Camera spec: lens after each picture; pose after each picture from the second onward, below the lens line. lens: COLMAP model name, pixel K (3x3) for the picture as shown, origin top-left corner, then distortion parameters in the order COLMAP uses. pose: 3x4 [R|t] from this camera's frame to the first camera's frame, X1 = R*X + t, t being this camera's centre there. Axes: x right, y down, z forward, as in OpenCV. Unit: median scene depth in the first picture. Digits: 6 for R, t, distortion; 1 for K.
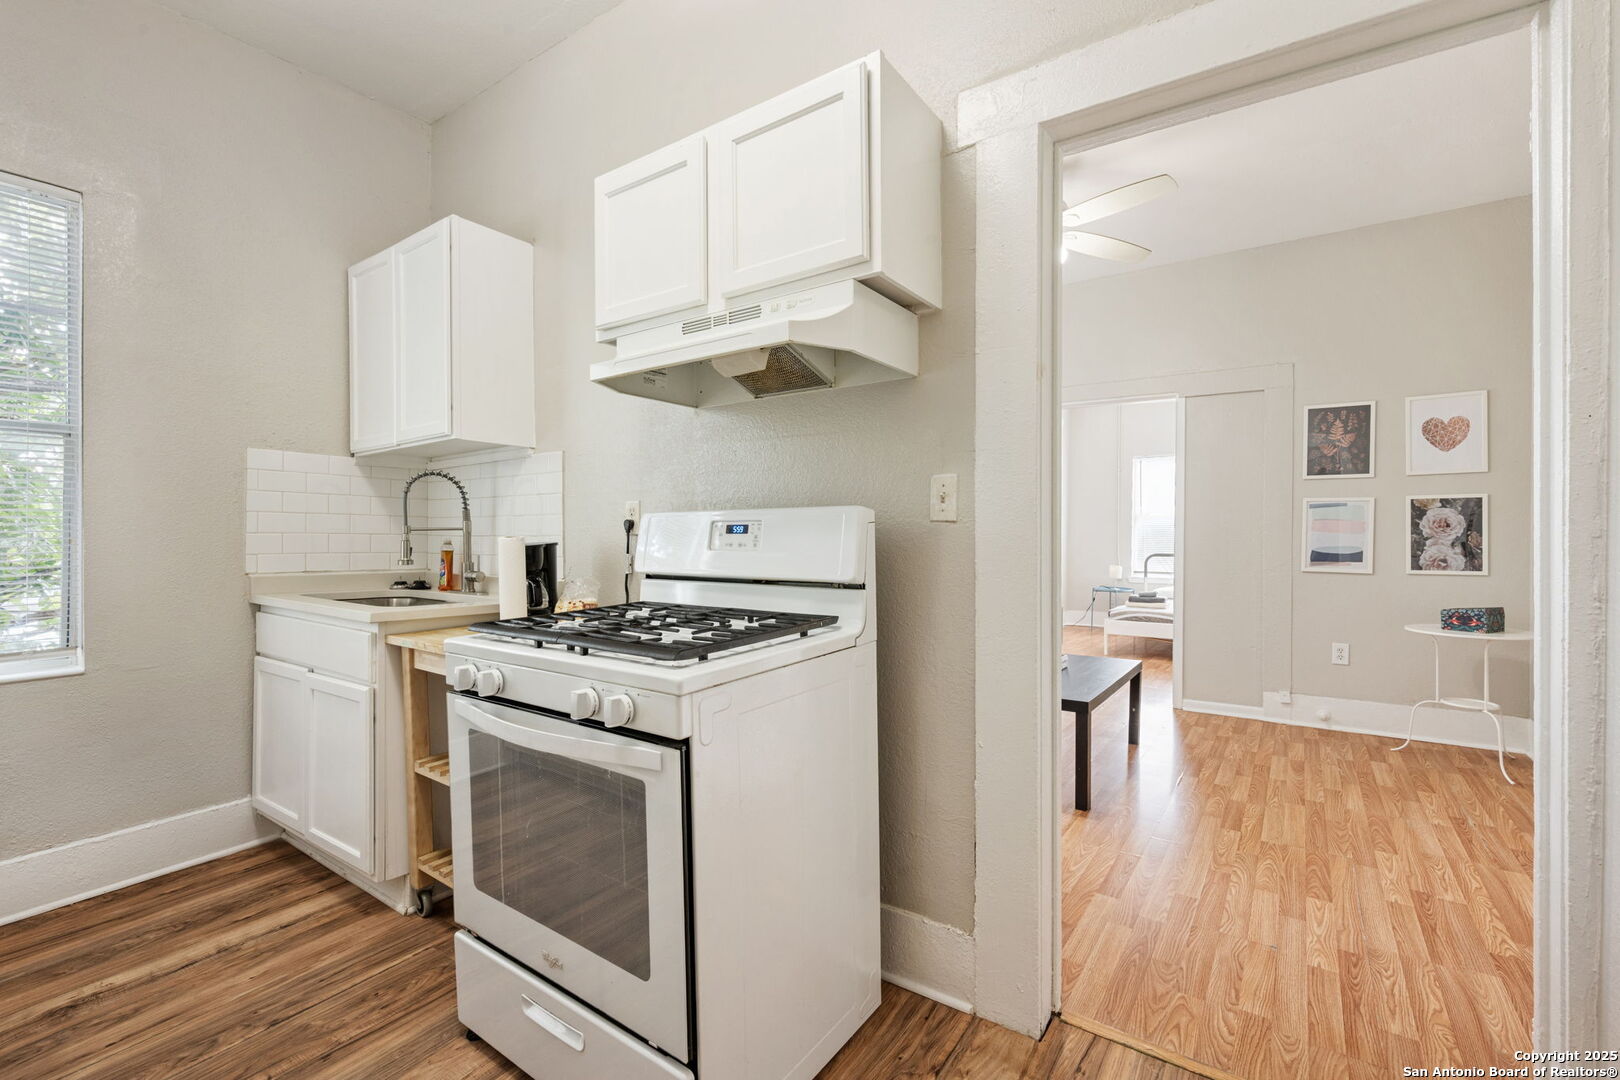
lens RADIAL K [[702.9, 0, 799.6], [0, 702.9, 540.7], [0, 0, 1]] dist [-0.001091, 0.001580]
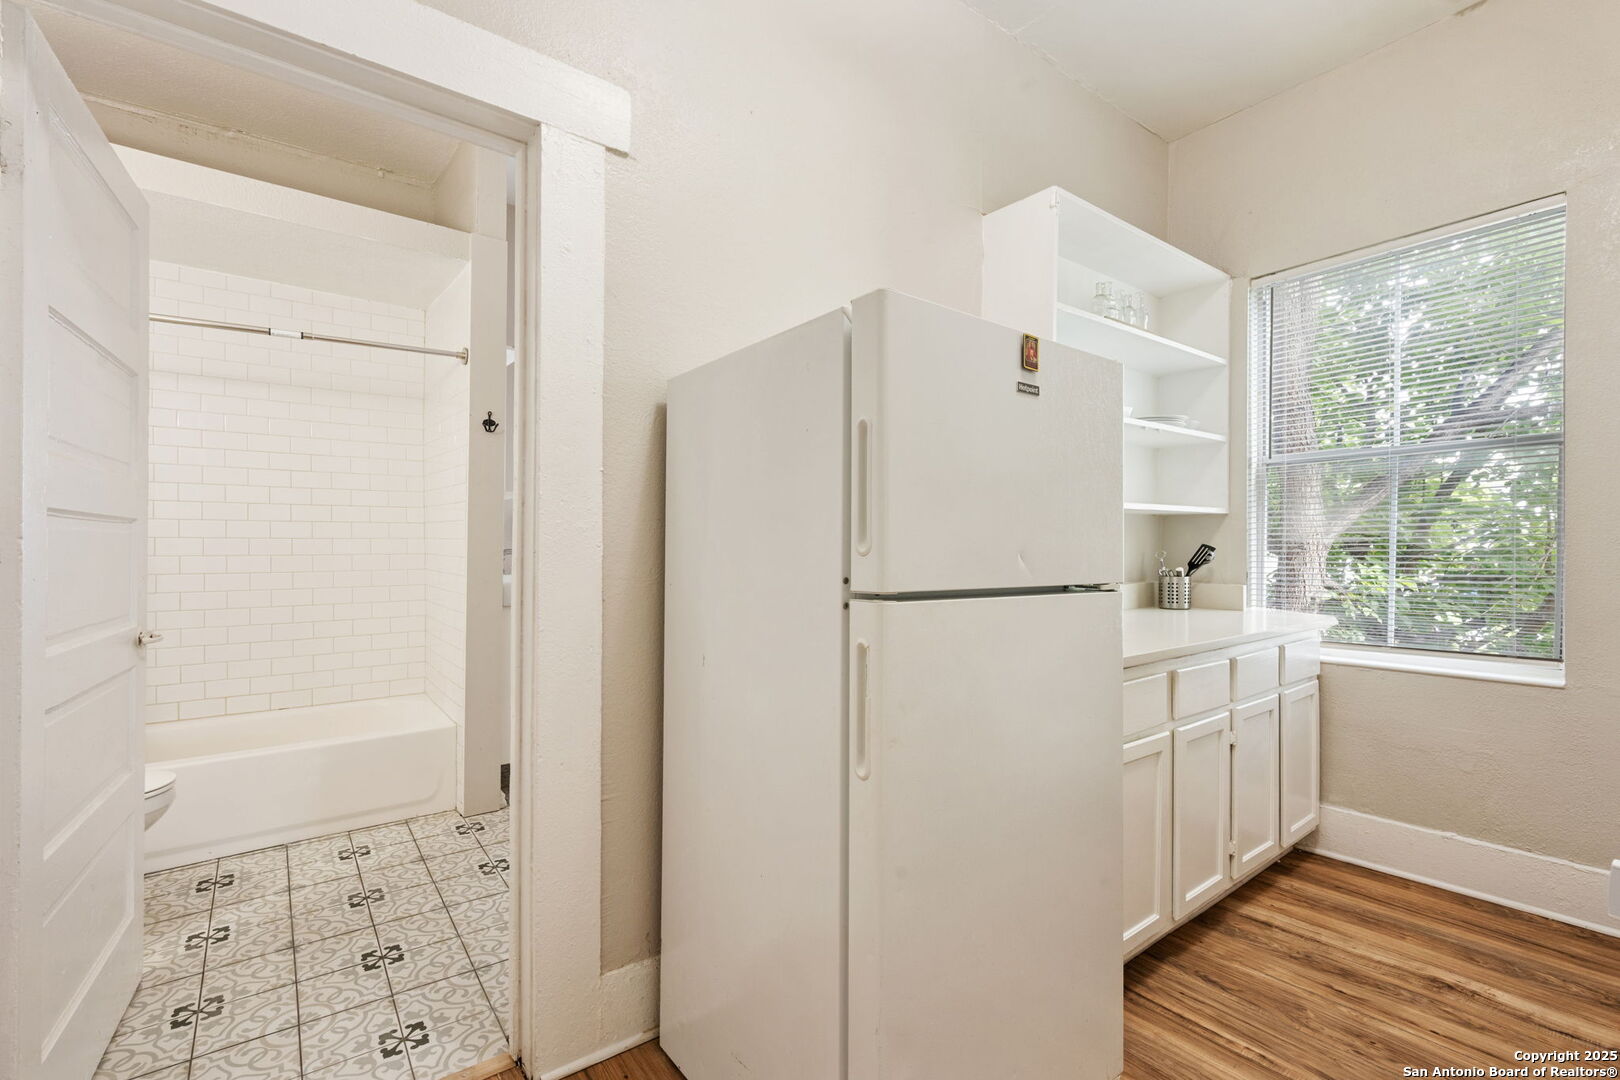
lens RADIAL K [[702.9, 0, 821.5], [0, 702.9, 549.8], [0, 0, 1]] dist [-0.001091, 0.001580]
pose [[-0.274256, 0.005851, -0.961639, 0.165014], [-0.004868, 0.999960, 0.007472, -0.002712], [0.961644, 0.006731, -0.274217, 0.246358]]
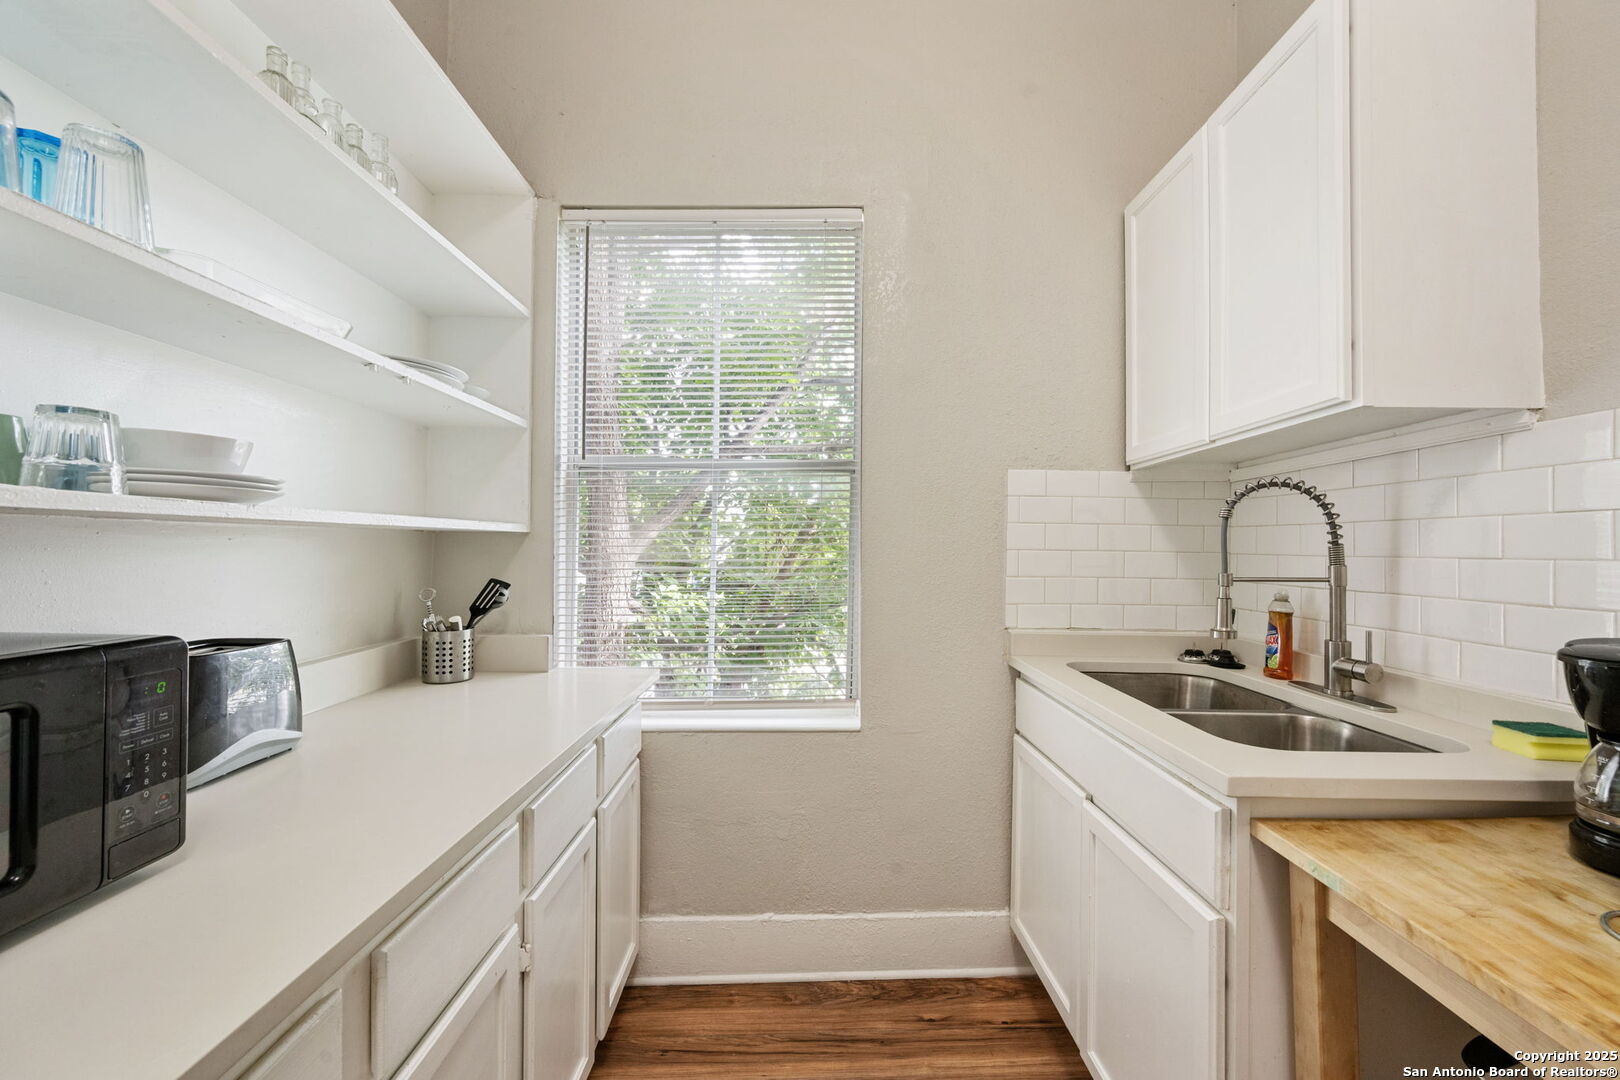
lens RADIAL K [[663.8, 0, 811.1], [0, 663.8, 545.4], [0, 0, 1]] dist [-0.002321, -0.000885]
pose [[0.591423, -0.004193, -0.806351, -0.314047], [-0.010051, 0.999870, -0.012571, -0.034862], [0.806299, 0.015539, 0.591304, 0.379798]]
